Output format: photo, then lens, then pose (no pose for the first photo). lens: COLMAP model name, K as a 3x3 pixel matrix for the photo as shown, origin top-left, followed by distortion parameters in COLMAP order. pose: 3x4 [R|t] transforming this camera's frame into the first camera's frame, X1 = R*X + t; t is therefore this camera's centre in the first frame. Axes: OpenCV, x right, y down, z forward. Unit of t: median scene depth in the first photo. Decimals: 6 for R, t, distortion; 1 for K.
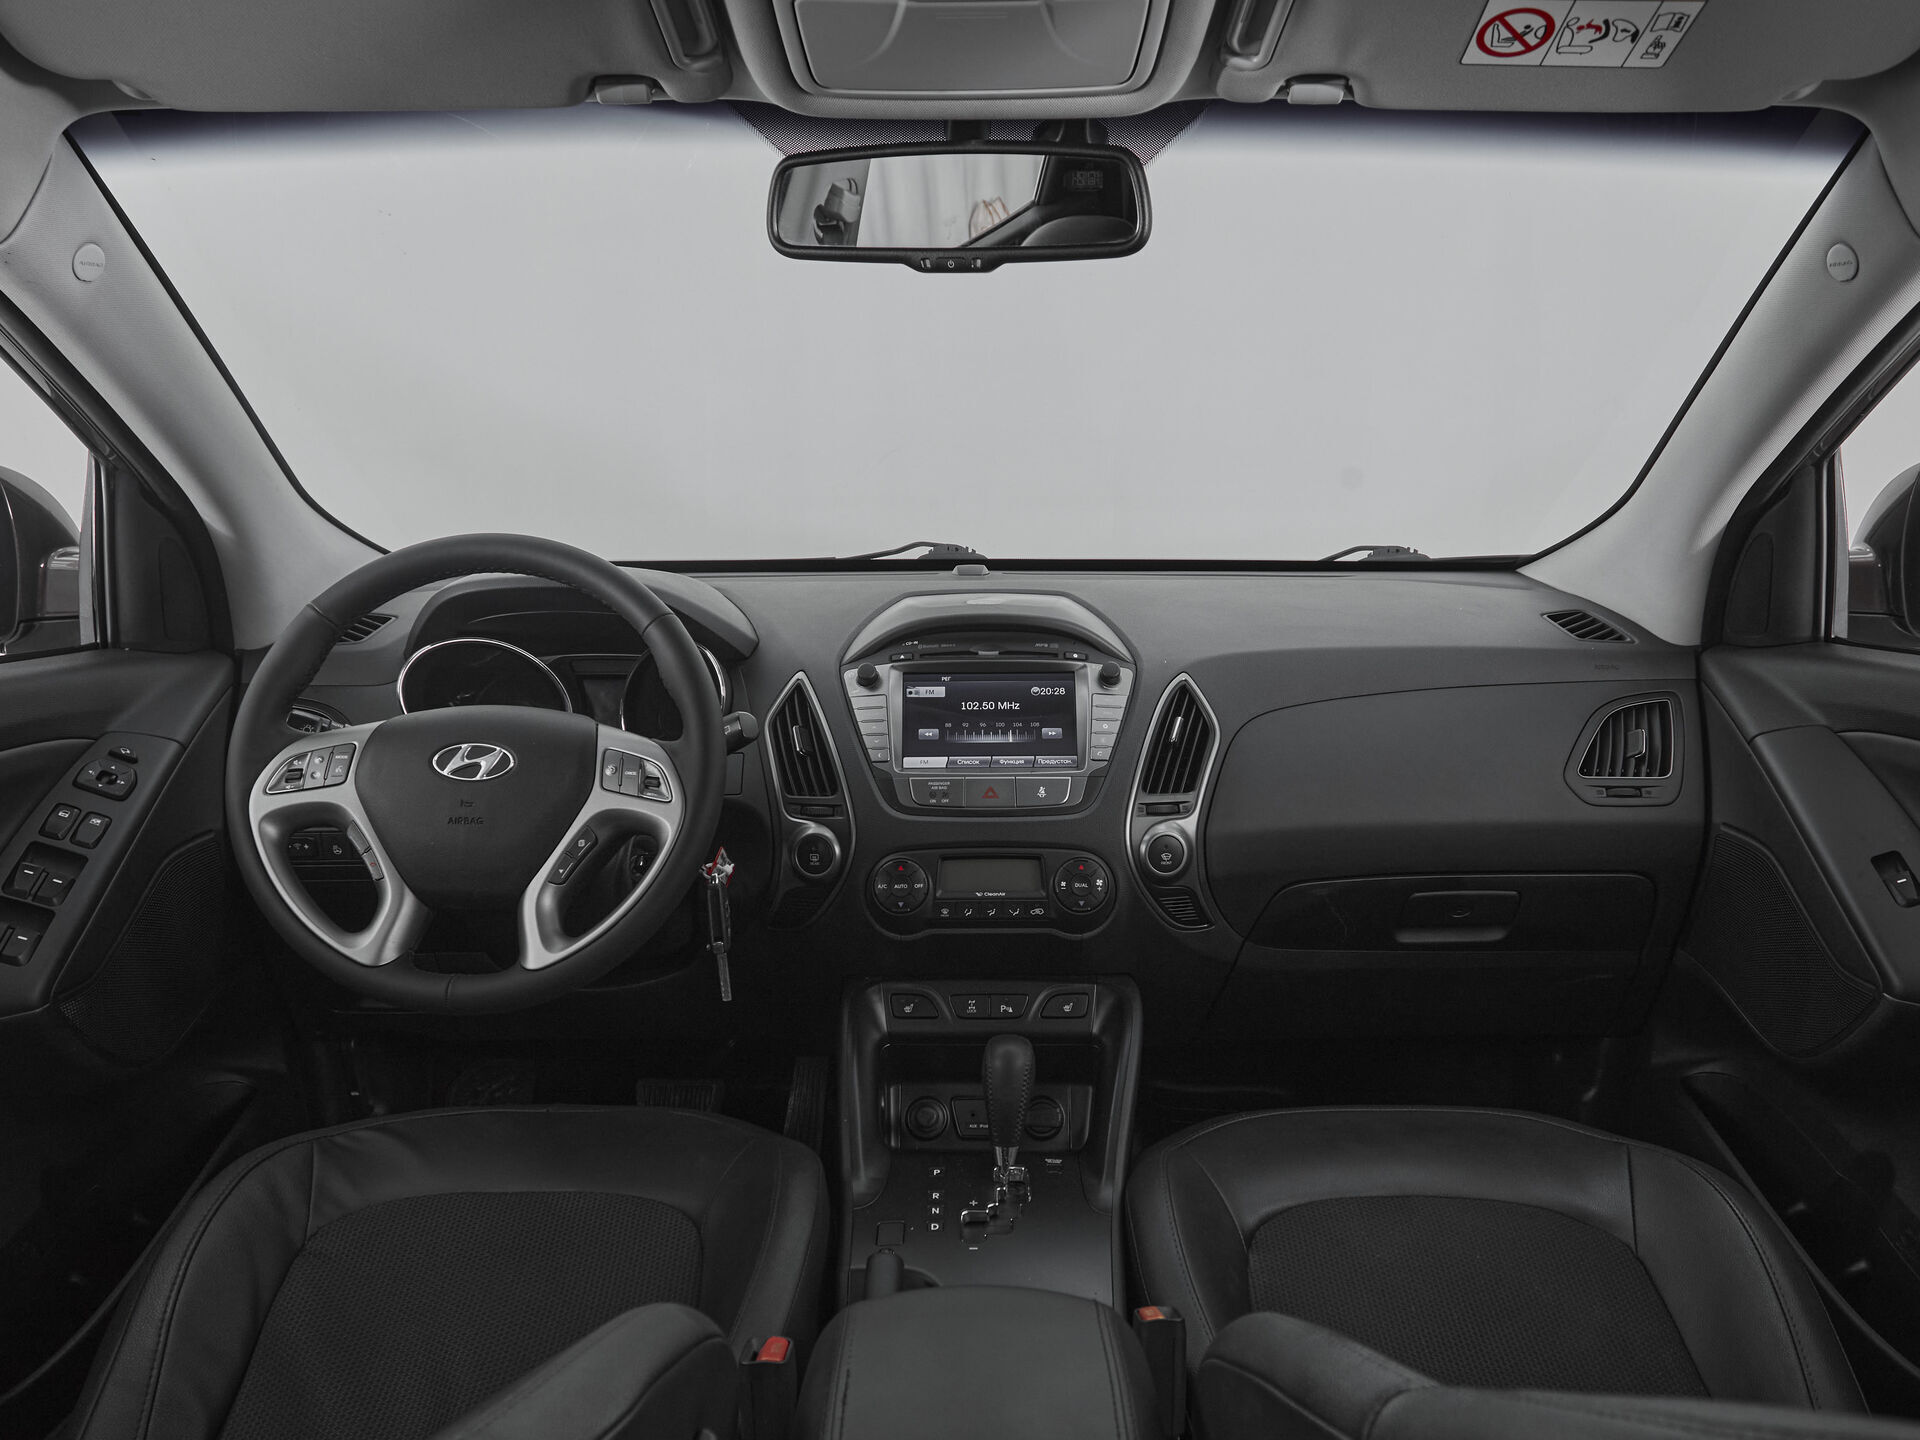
lens RADIAL K [[1327.8, 0, 964.6], [0, 1327.8, 832.2], [0, 0, 1]] dist [-0.000320, 0.001835]
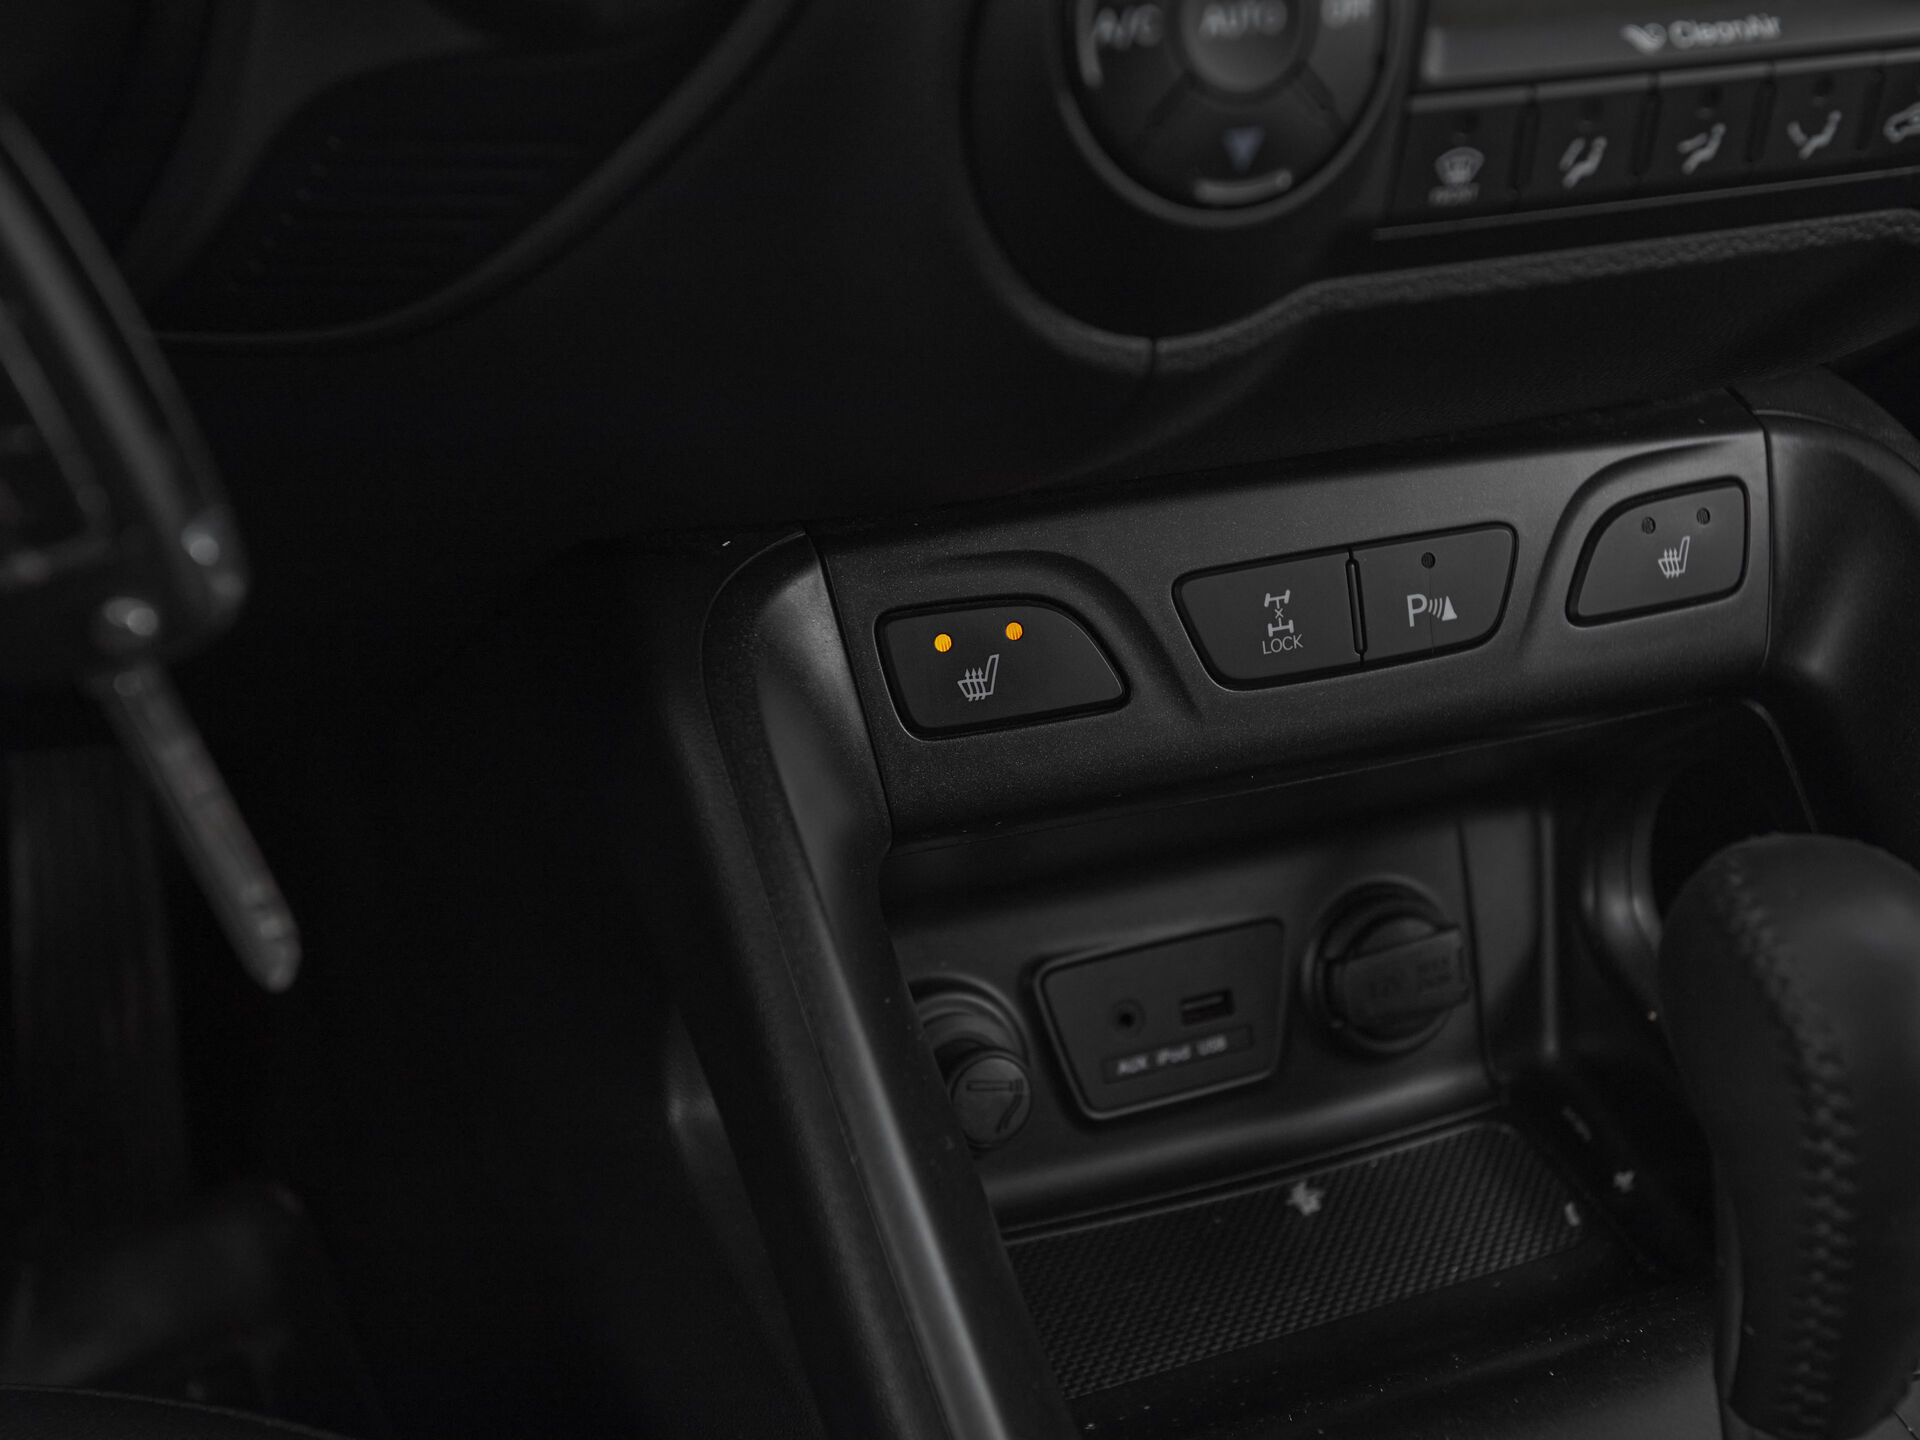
lens RADIAL K [[2322.6, 0, 960.0], [0, 2322.6, 720.0], [0, 0, 1]] dist [0.015663, 0.066778]
pose [[0.915955, -0.169487, 0.363730, -0.174850], [0.030927, 0.933545, 0.357123, 0.020099], [-0.400087, -0.315859, 0.860328, 0.746648]]
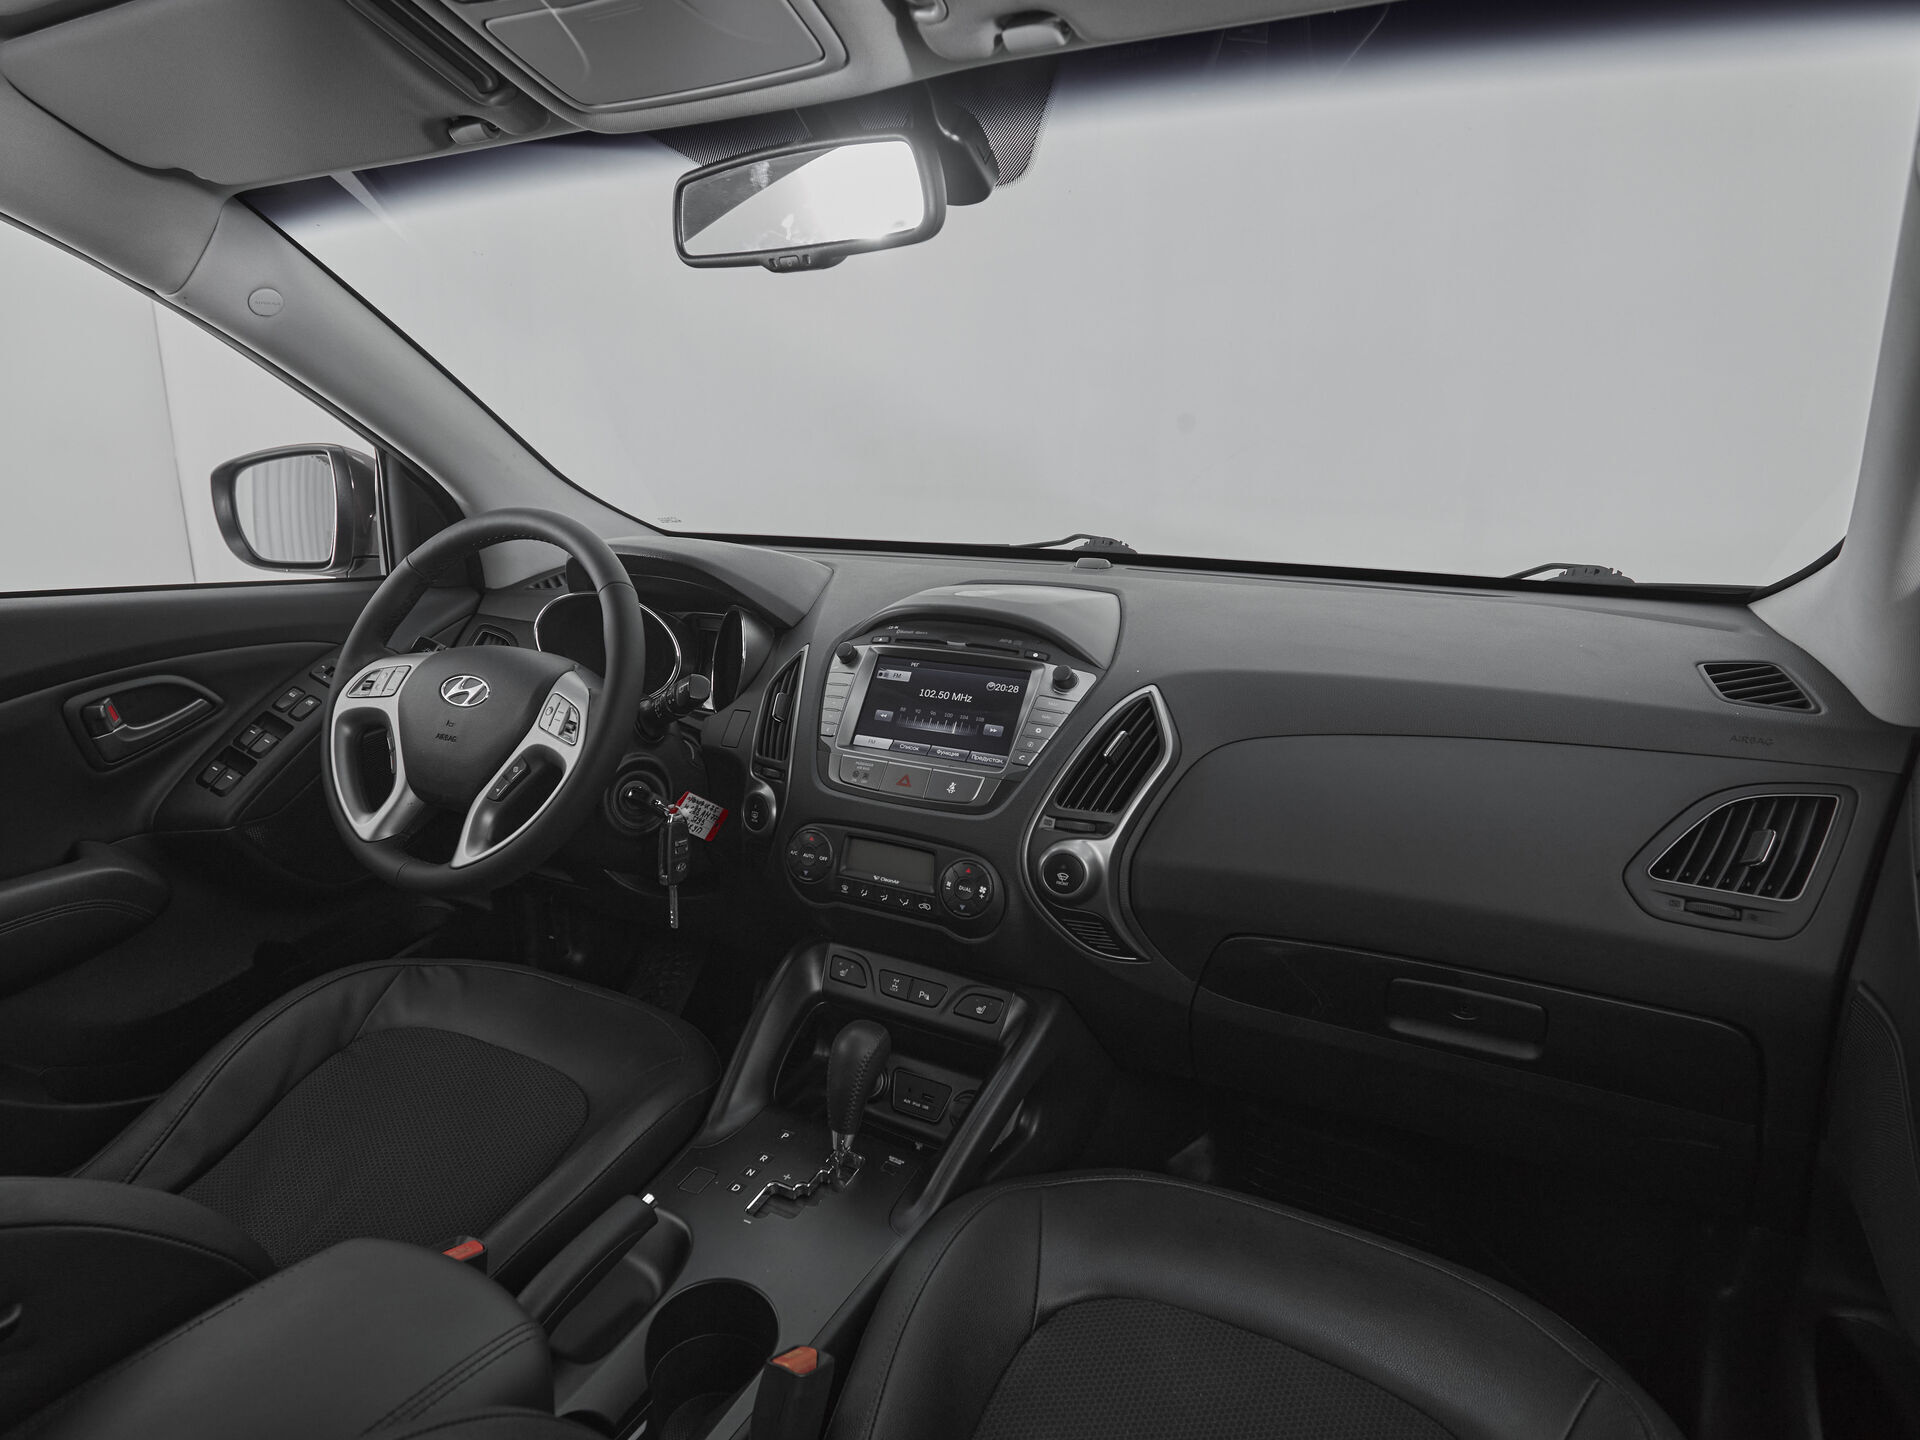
lens RADIAL K [[1125.8, 0, 881.9], [0, 1125.8, 726.1], [0, 0, 1]] dist [0.001968, 0.001088]
pose [[0.871784, 0.129573, -0.472444, 0.395677], [-0.147732, 0.989026, -0.001353, -0.065564], [0.467085, 0.070975, 0.881359, 0.228826]]
